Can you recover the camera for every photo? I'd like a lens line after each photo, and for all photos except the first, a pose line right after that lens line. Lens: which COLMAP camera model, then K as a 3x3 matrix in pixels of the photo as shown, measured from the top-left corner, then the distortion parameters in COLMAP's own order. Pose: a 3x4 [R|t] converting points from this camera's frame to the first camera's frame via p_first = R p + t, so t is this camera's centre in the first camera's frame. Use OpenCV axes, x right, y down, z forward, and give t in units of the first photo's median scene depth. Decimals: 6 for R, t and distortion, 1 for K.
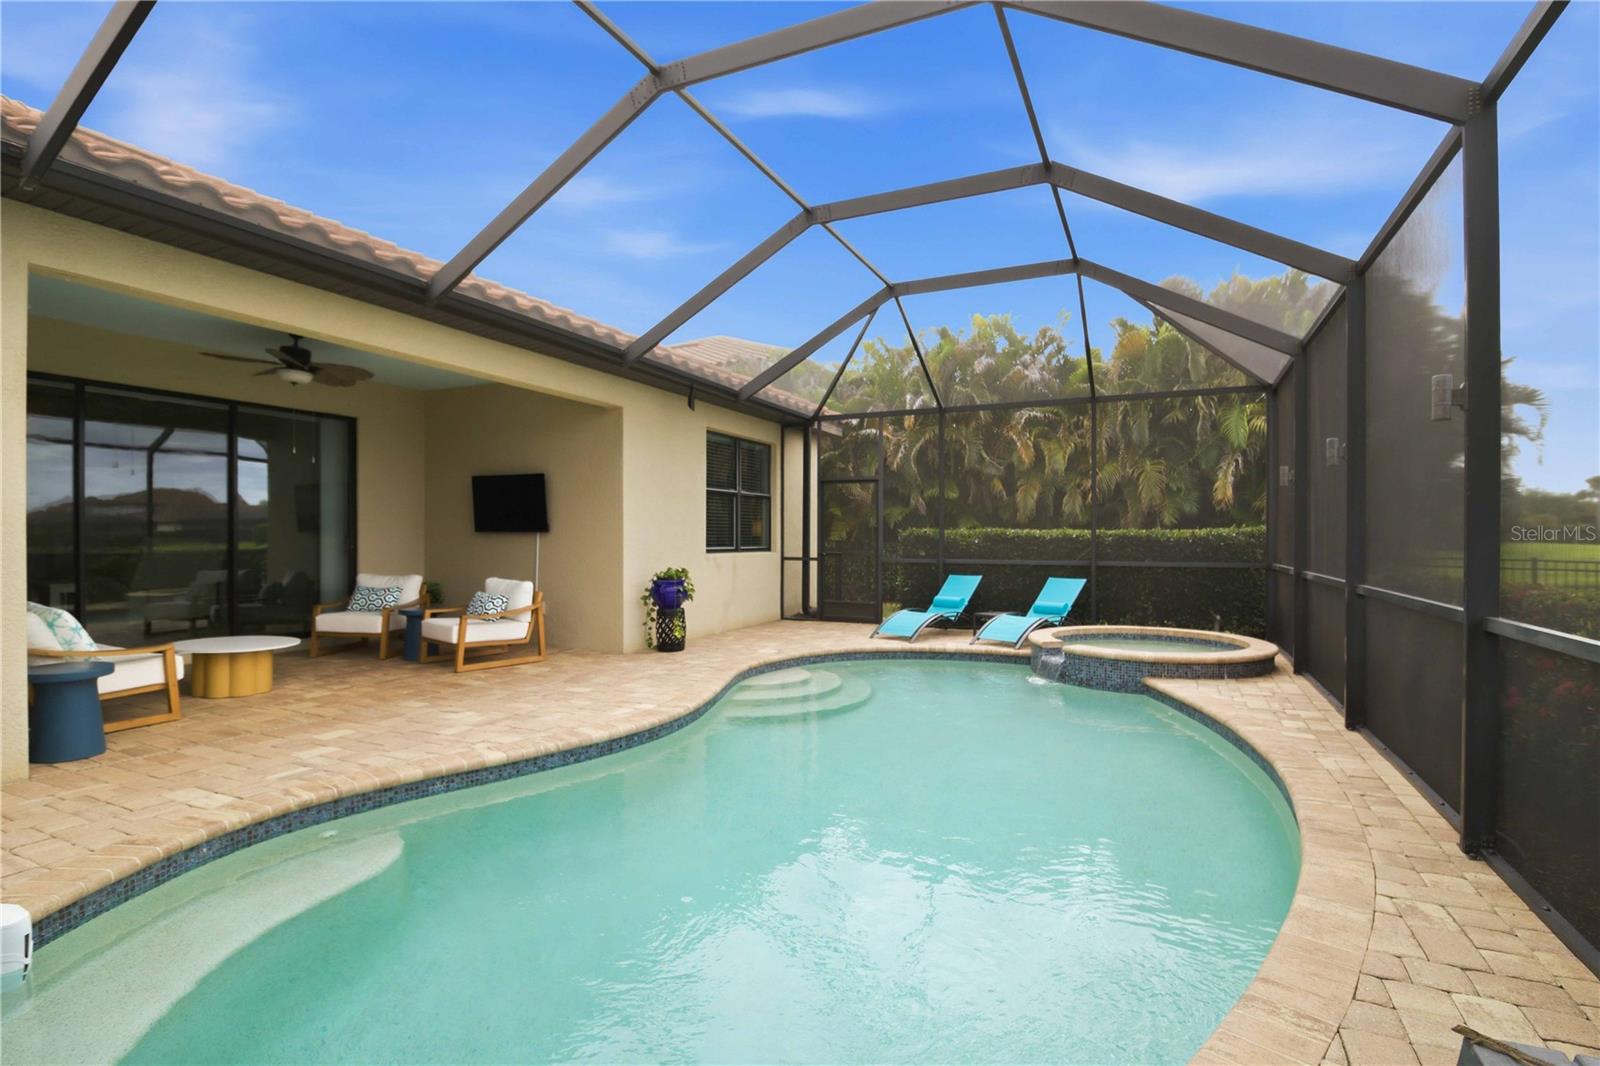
lens RADIAL K [[758.1, 0, 823.5], [0, 758.1, 538.5], [0, 0, 1]] dist [0.001555, -0.000042]
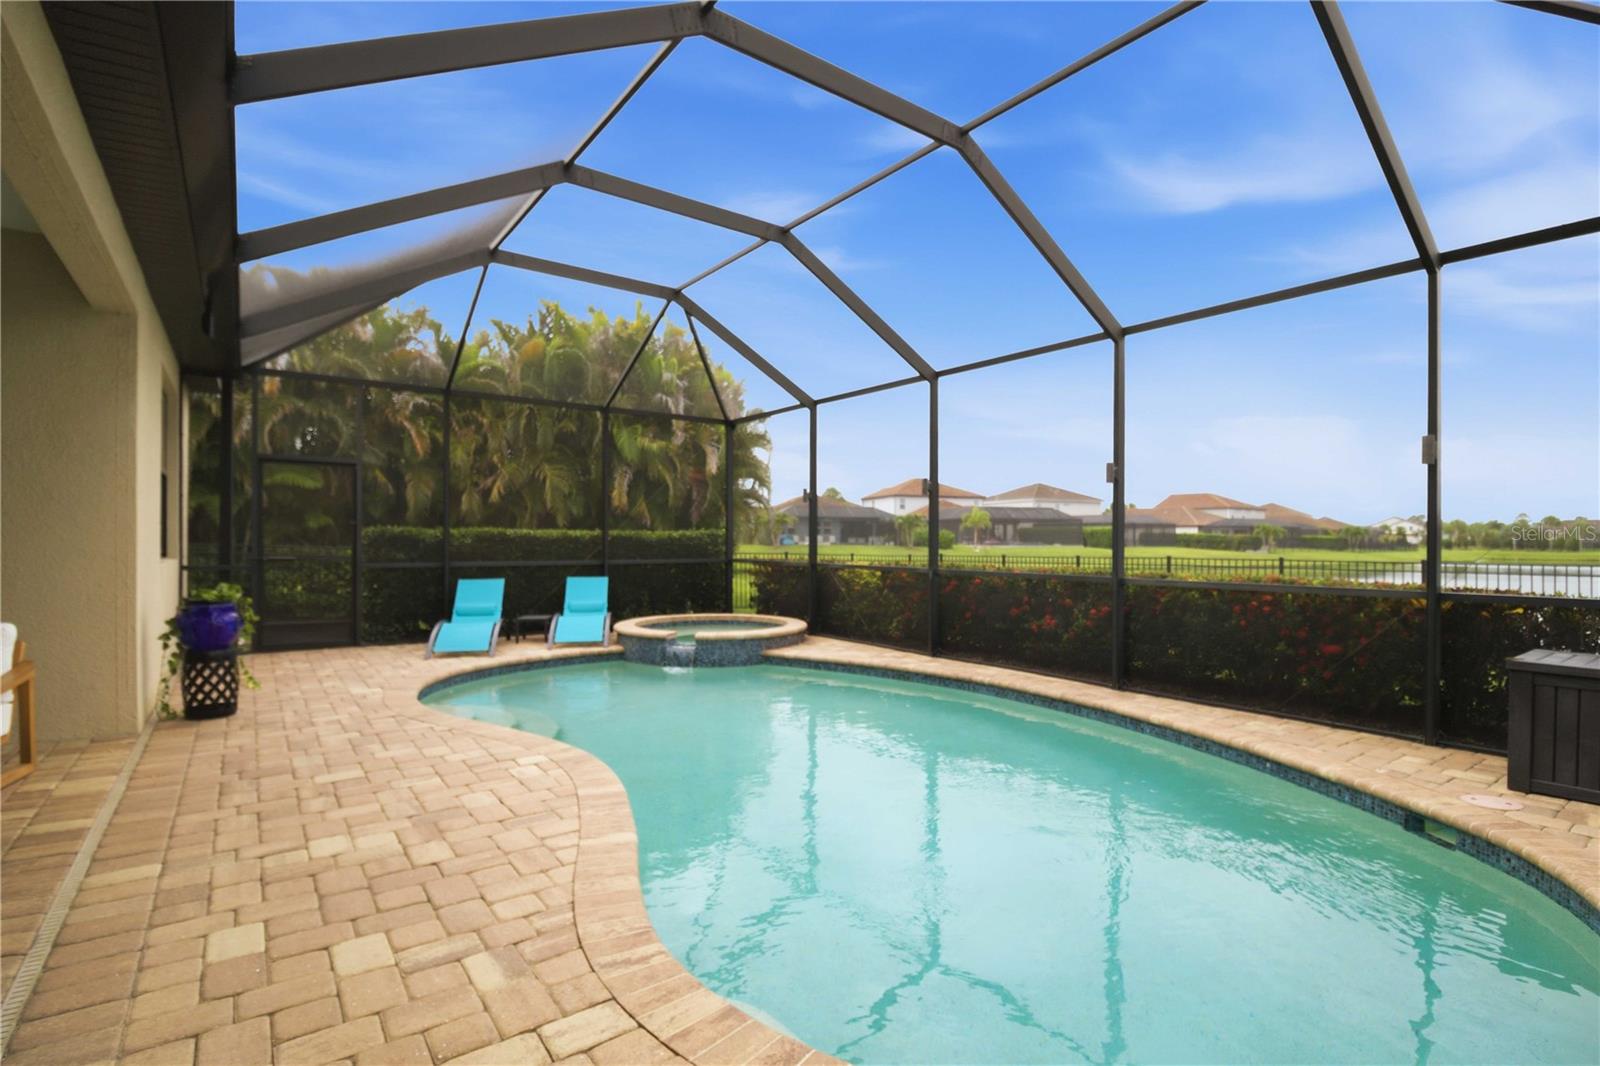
lens RADIAL K [[758.1, 0, 823.5], [0, 758.1, 538.5], [0, 0, 1]] dist [0.001555, -0.000042]
pose [[0.484881, 0.002189, 0.874577, -0.417901], [-0.003131, 0.999995, -0.000767, -0.000526], [-0.874575, -0.002367, 0.484885, 0.206521]]
